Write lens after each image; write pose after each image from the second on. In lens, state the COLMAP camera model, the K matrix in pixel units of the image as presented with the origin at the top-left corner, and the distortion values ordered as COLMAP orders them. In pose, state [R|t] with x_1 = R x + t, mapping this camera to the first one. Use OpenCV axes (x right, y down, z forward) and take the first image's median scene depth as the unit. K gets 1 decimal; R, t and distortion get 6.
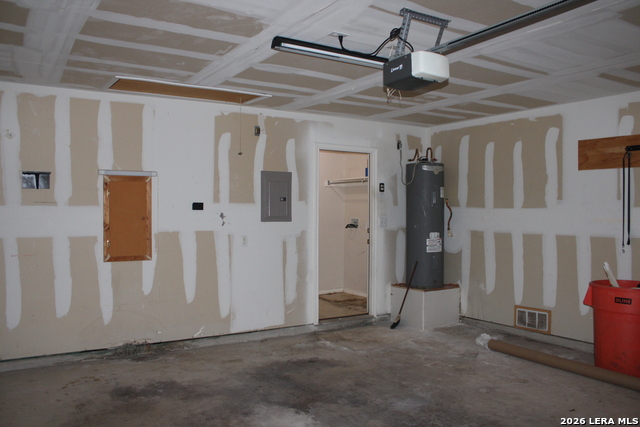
lens RADIAL K [[538.5, 0, 316.6], [0, 538.5, 215.9], [0, 0, 1]] dist [-0.160188, 0.164859]
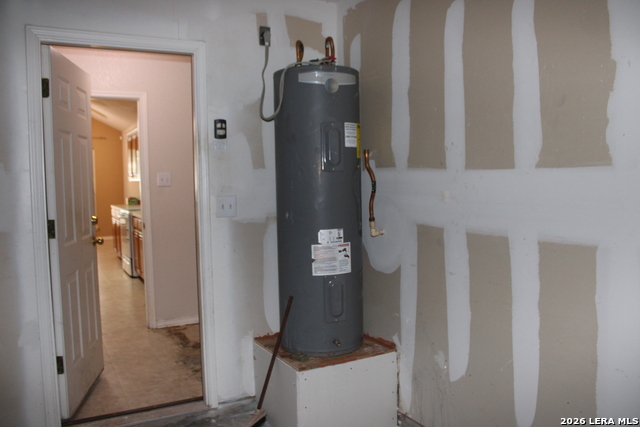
lens RADIAL K [[538.5, 0, 316.6], [0, 538.5, 215.9], [0, 0, 1]] dist [-0.160188, 0.164859]
pose [[0.998054, -0.014376, -0.060670, 0.231435], [0.018198, 0.997852, 0.062923, -0.006864], [0.059635, -0.063904, 0.996173, 0.562089]]
